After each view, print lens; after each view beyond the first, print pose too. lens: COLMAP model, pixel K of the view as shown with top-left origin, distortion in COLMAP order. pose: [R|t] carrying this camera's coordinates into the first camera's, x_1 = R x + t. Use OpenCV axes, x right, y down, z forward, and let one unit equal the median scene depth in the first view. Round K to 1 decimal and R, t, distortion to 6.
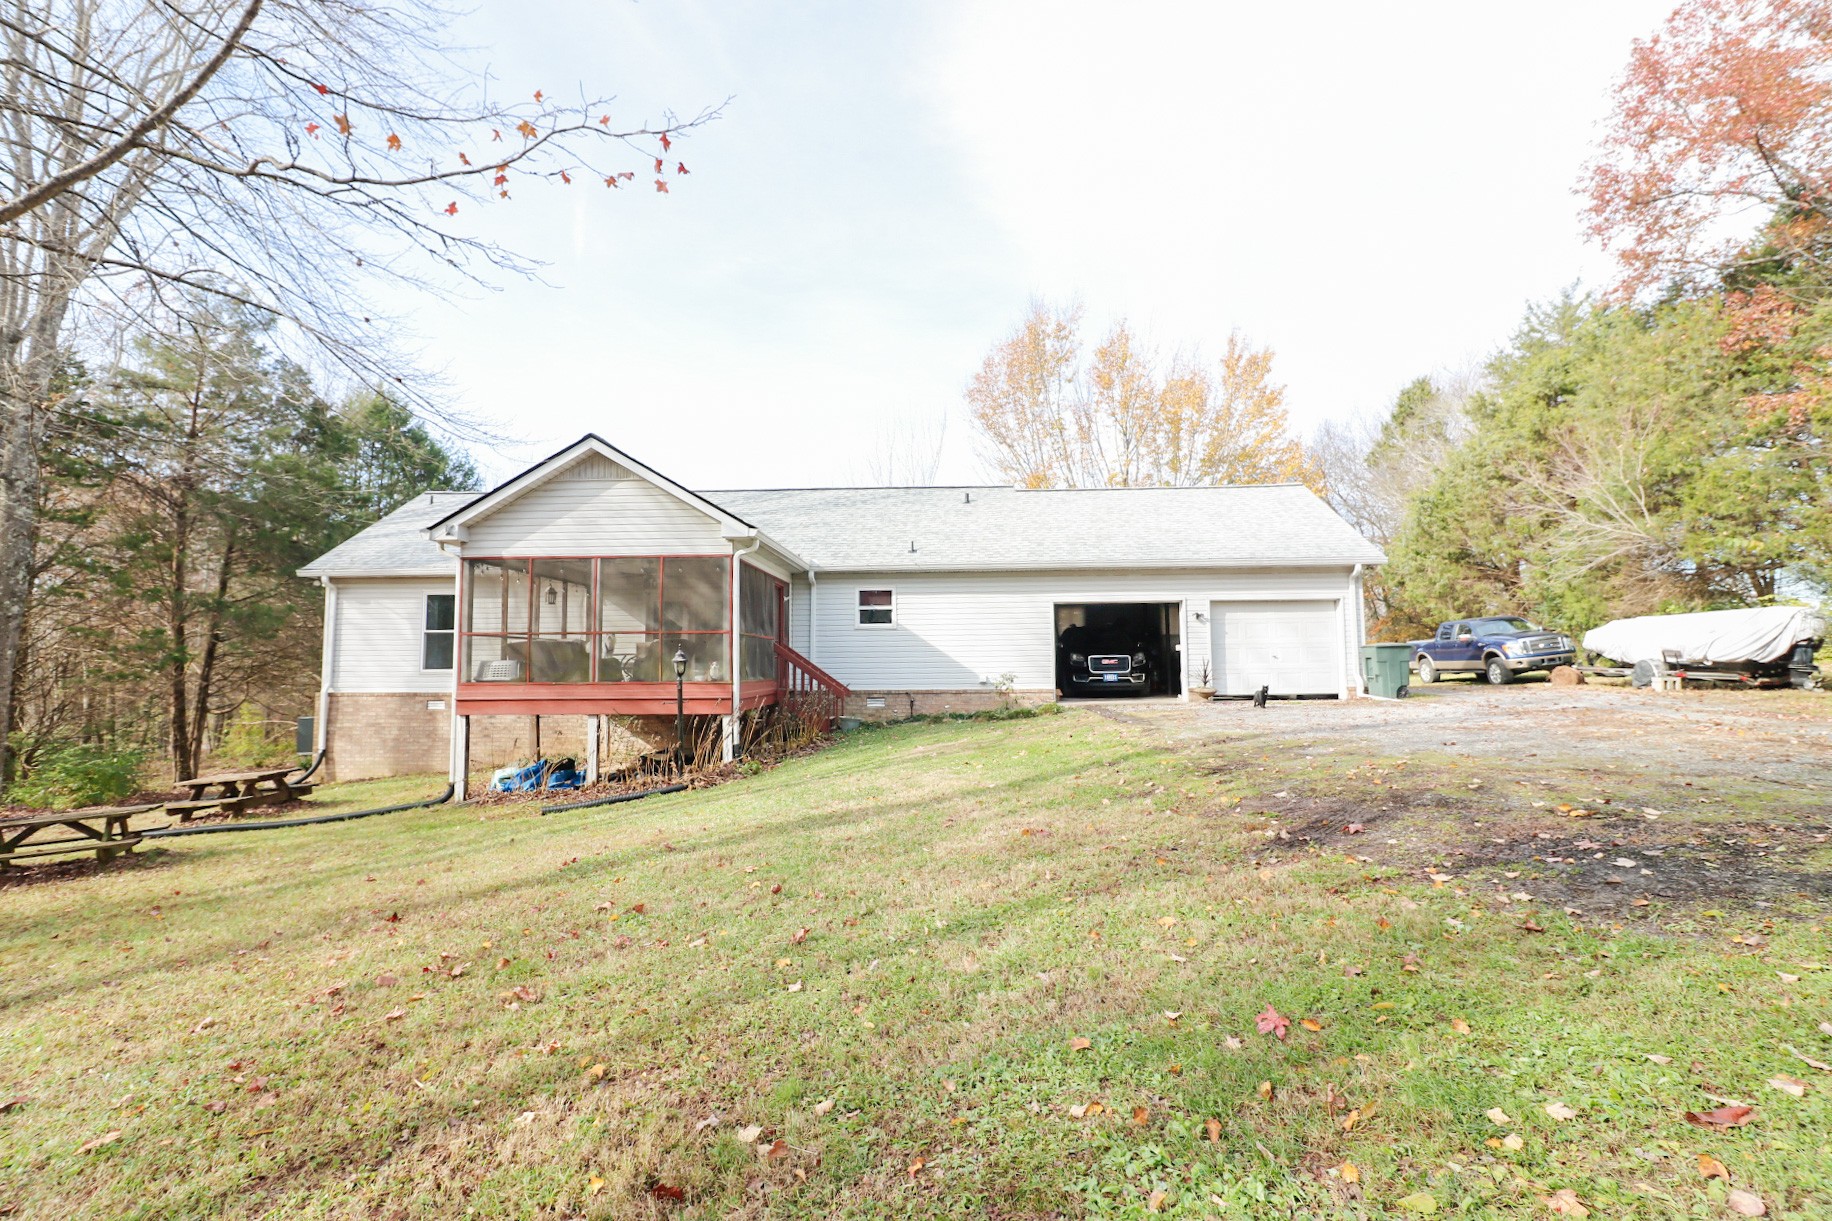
lens RADIAL K [[888.2, 0, 918.1], [0, 888.2, 594.3], [0, 0, 1]] dist [0.000454, -0.001180]
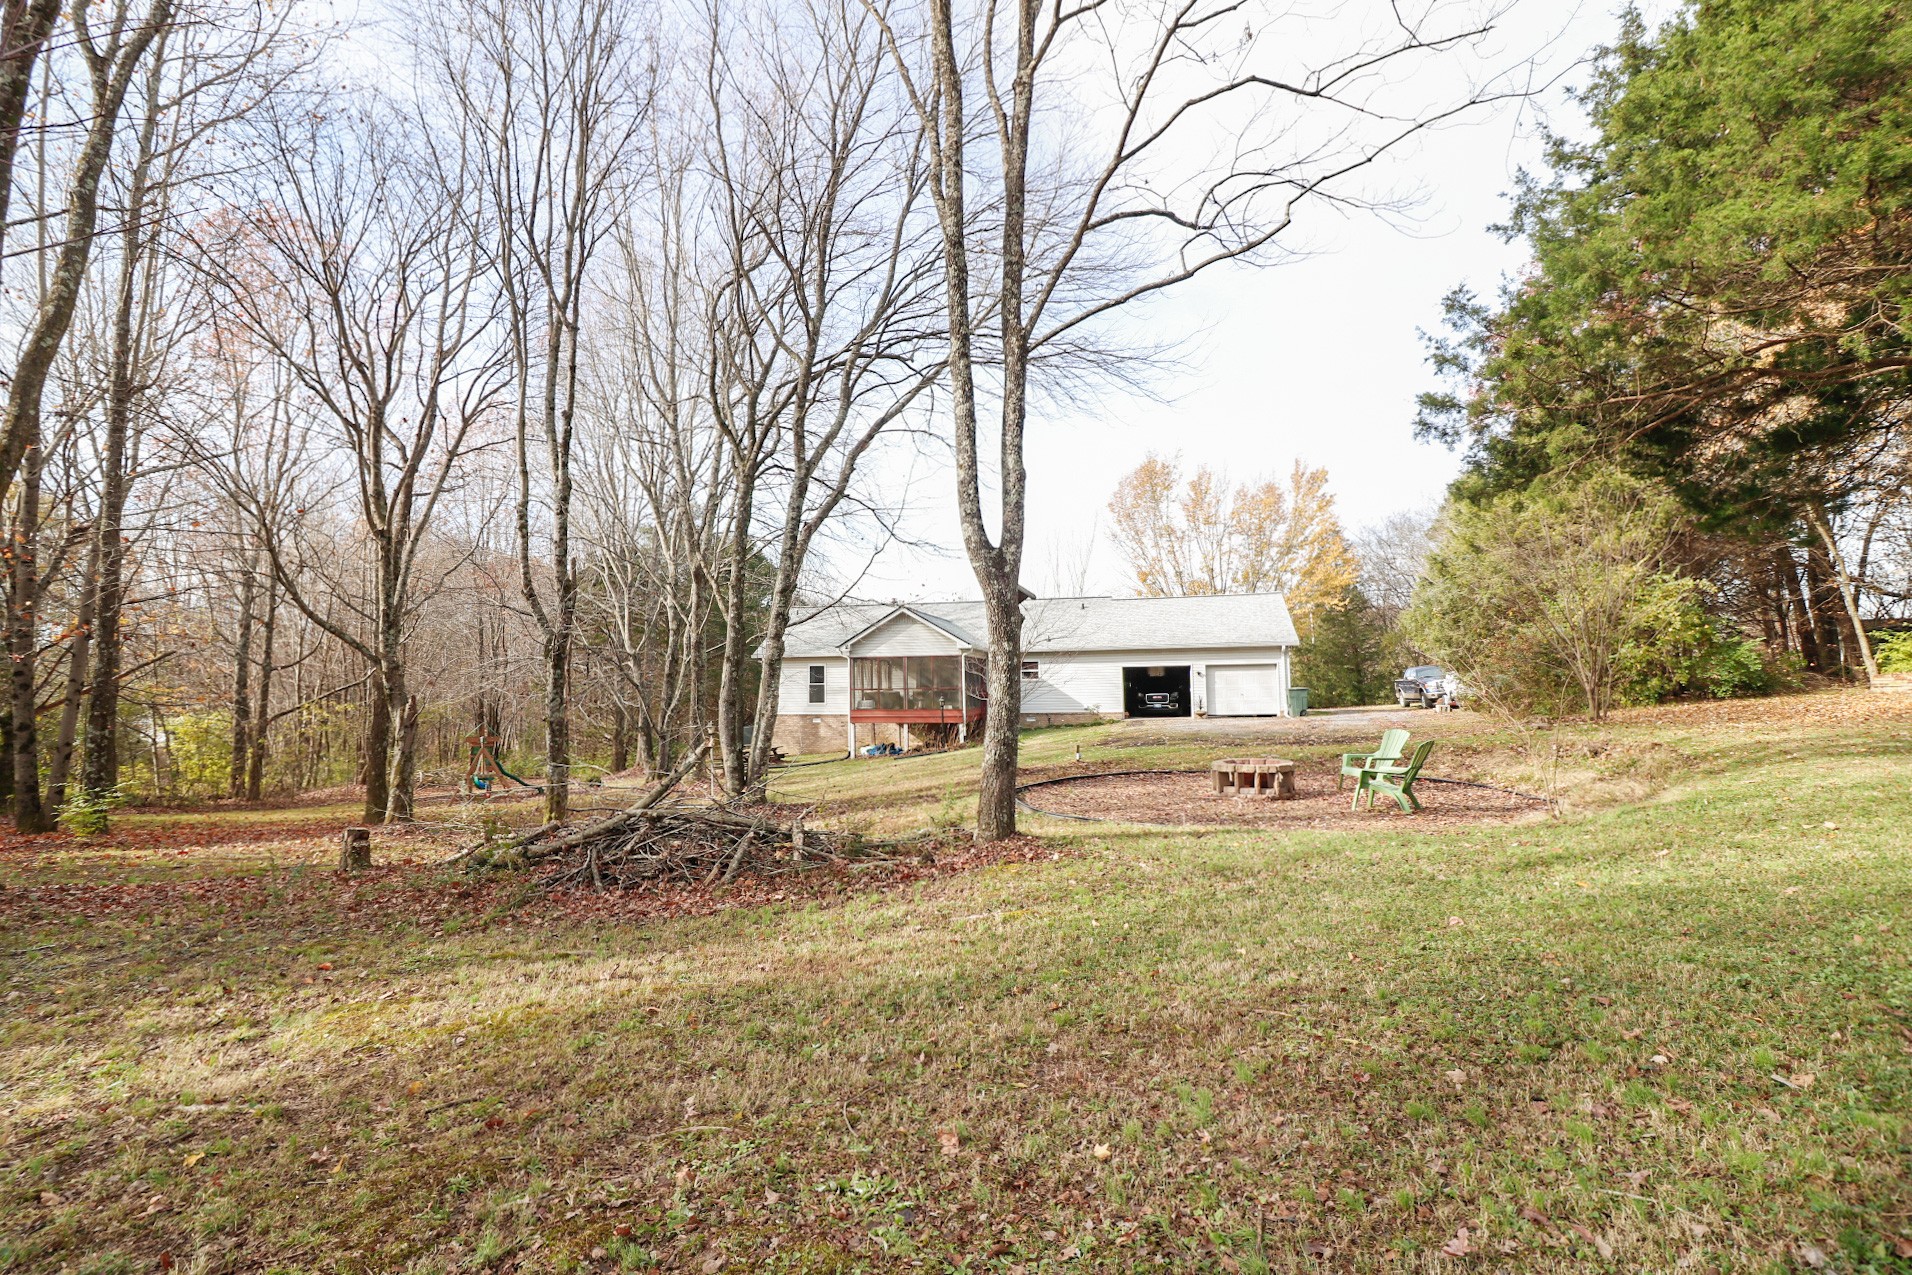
lens RADIAL K [[917.0, 0, 946.2], [0, 917.0, 625.1], [0, 0, 1]] dist [-0.000828, 0.001081]
pose [[0.980774, -0.020188, -0.194100, 0.167338], [0.023068, 0.999655, 0.012588, -0.116709], [0.193779, -0.016824, 0.980901, -1.034817]]
